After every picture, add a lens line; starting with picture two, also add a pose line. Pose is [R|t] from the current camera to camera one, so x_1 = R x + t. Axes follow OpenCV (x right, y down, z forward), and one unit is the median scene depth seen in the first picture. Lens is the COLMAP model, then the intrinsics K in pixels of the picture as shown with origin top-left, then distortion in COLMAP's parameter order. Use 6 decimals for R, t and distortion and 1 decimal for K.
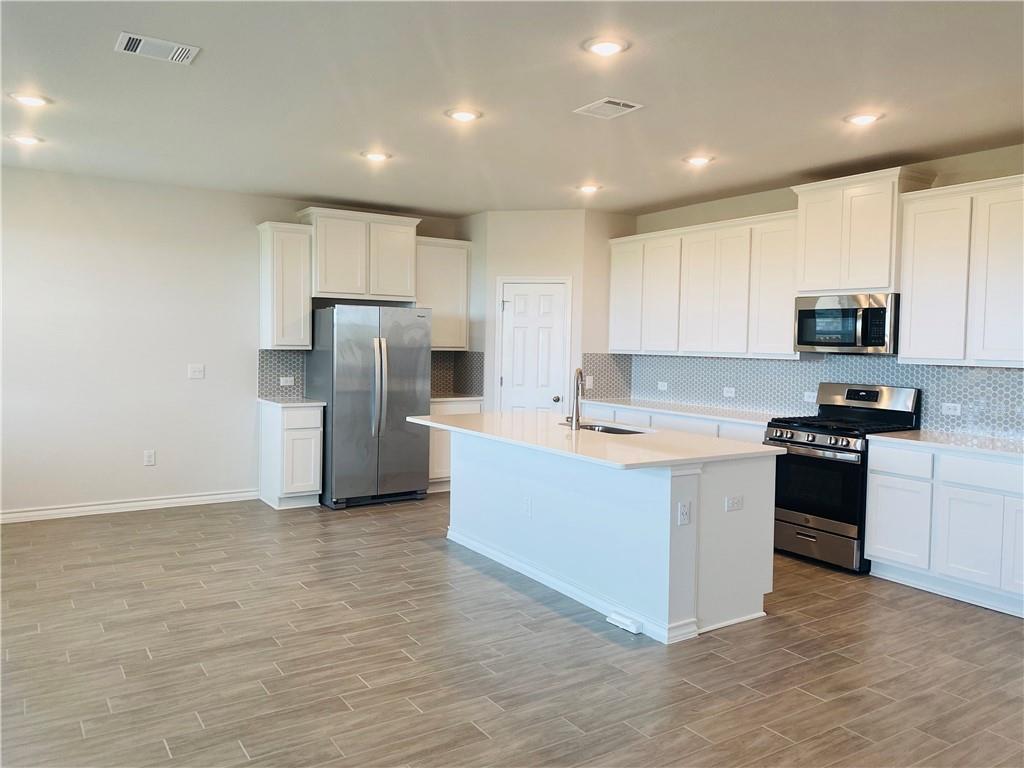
lens RADIAL K [[774.6, 0, 523.4], [0, 774.6, 378.0], [0, 0, 1]] dist [0.044220, -0.048207]
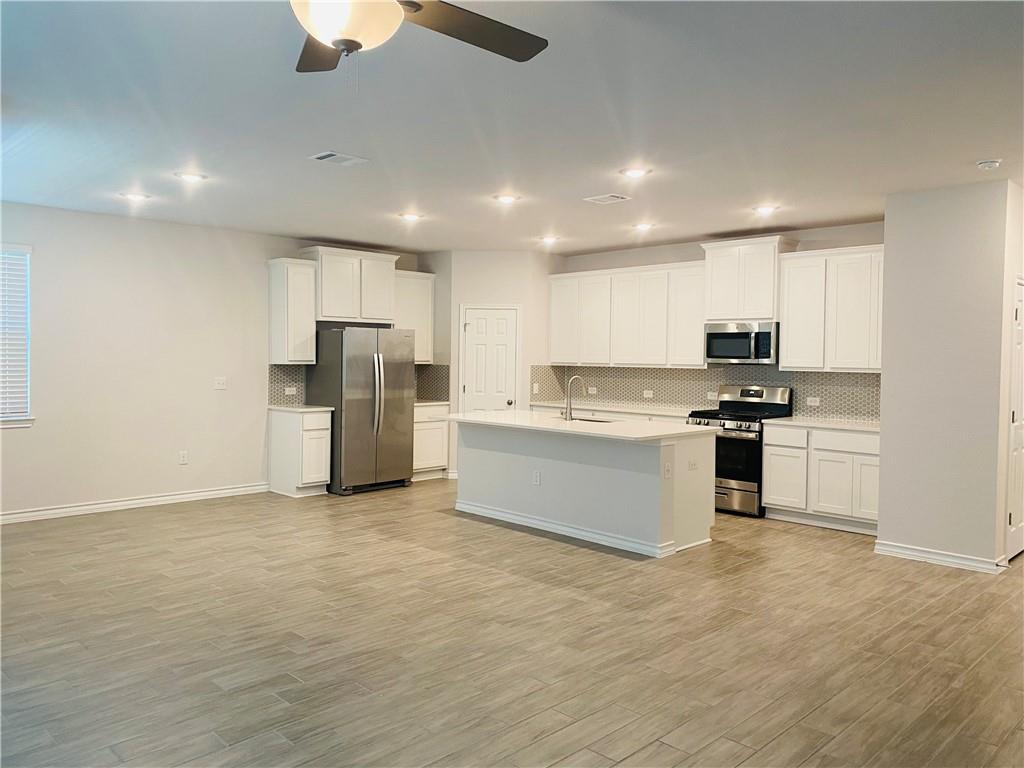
lens RADIAL K [[774.6, 0, 510.0], [0, 774.6, 377.4], [0, 0, 1]] dist [0.044220, -0.048207]
pose [[0.980565, -0.011292, 0.195870, -0.298553], [0.014530, 0.999780, -0.015102, 0.009038], [-0.195657, 0.017654, 0.980513, -0.323515]]
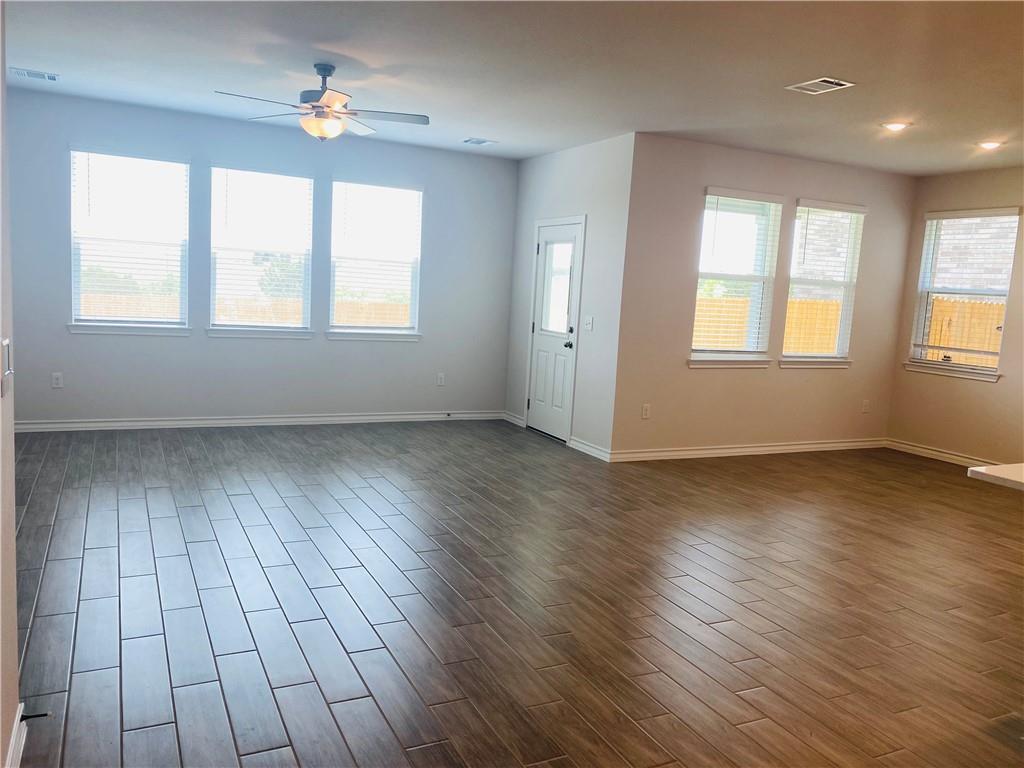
lens RADIAL K [[774.6, 0, 514.0], [0, 774.6, 380.8], [0, 0, 1]] dist [0.044220, -0.048207]
pose [[-0.117260, 0.099263, -0.988128, 0.660975], [-0.109267, 0.987662, 0.112182, -0.006553], [0.987072, 0.121124, -0.104967, 0.454480]]
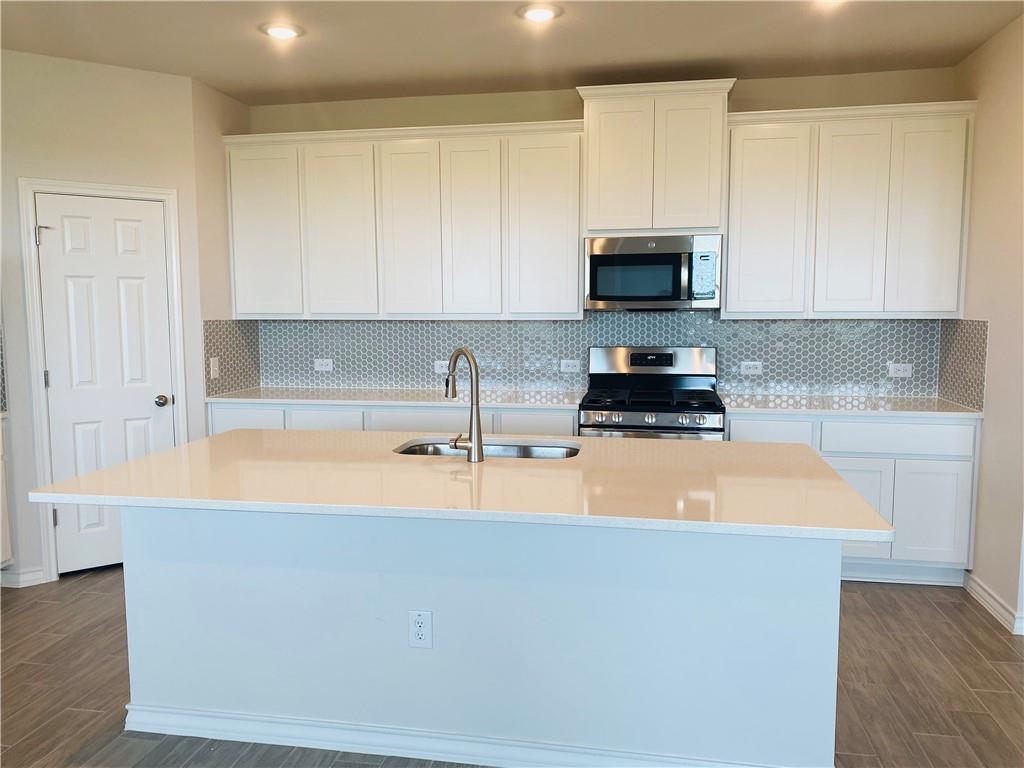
lens RADIAL K [[774.6, 0, 516.5], [0, 774.6, 383.5], [0, 0, 1]] dist [0.044220, -0.048207]
pose [[0.687470, -0.094366, 0.720056, -0.294909], [0.051132, 0.995351, 0.081627, -0.030316], [-0.724410, -0.019298, 0.689099, 0.594778]]
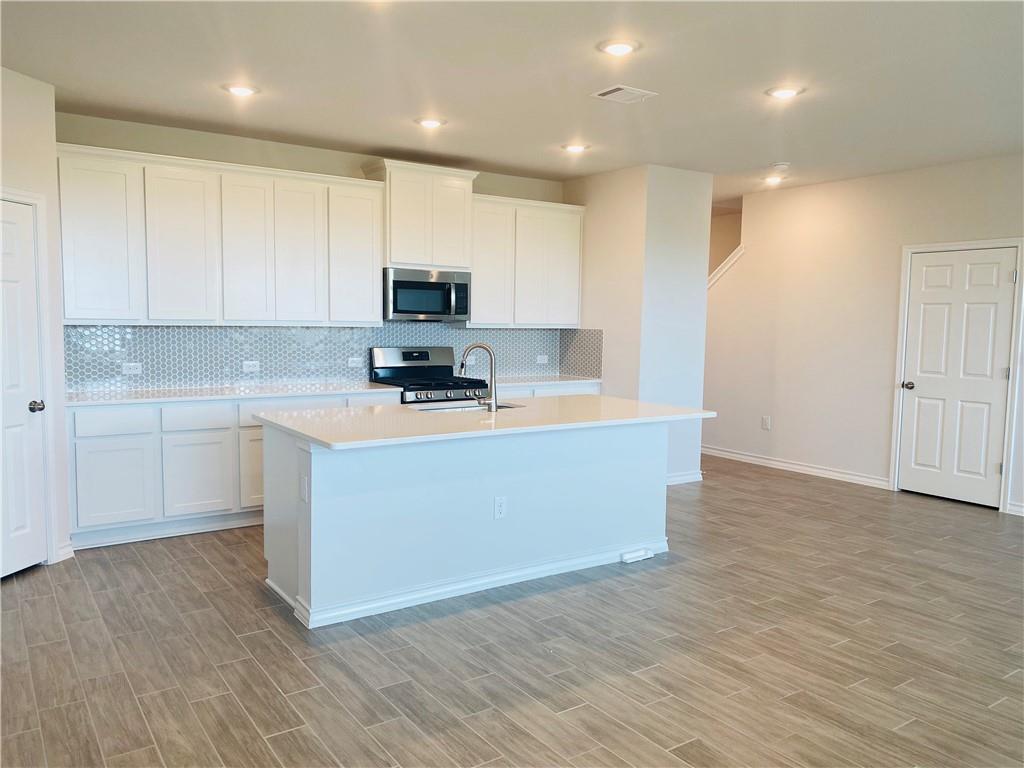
lens RADIAL K [[774.6, 0, 514.3], [0, 774.6, 383.4], [0, 0, 1]] dist [0.044220, -0.048207]
pose [[-0.012274, -0.102062, 0.994702, -0.816286], [0.033608, 0.994173, 0.102422, -0.056548], [-0.999360, 0.034687, -0.008772, 0.964833]]
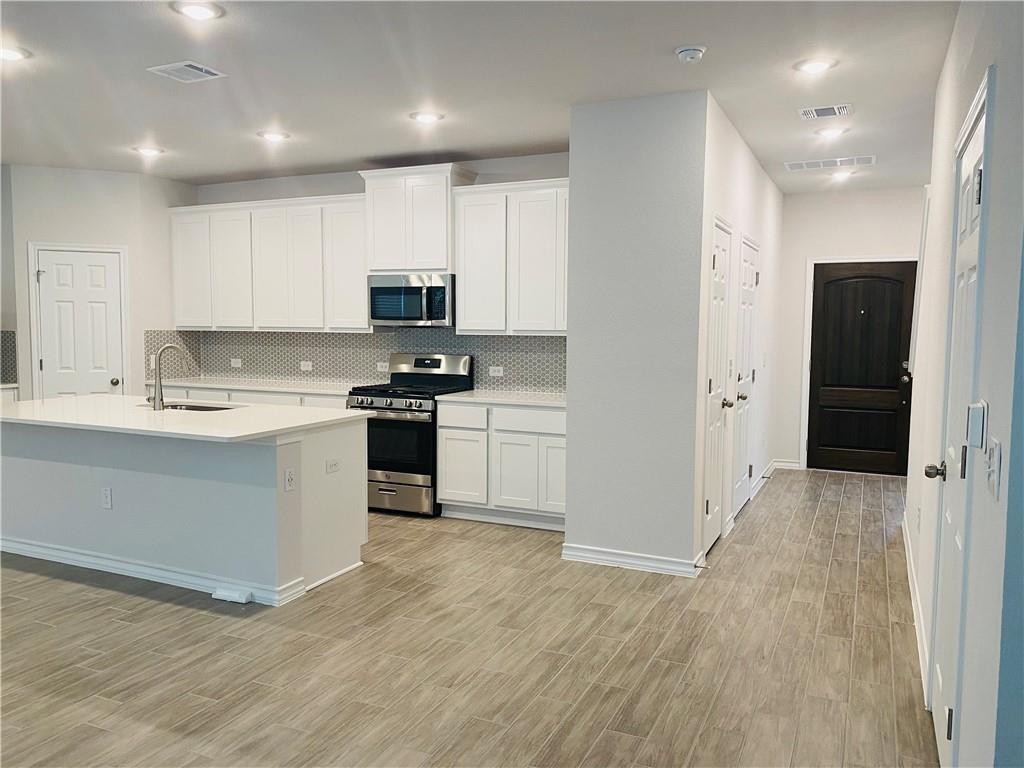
lens RADIAL K [[774.6, 0, 509.0], [0, 774.6, 382.6], [0, 0, 1]] dist [0.044220, -0.048207]
pose [[0.851219, -0.050205, 0.522403, -0.063240], [0.033236, 0.998573, 0.041812, 0.008389], [-0.523757, -0.018229, 0.851673, -0.030693]]
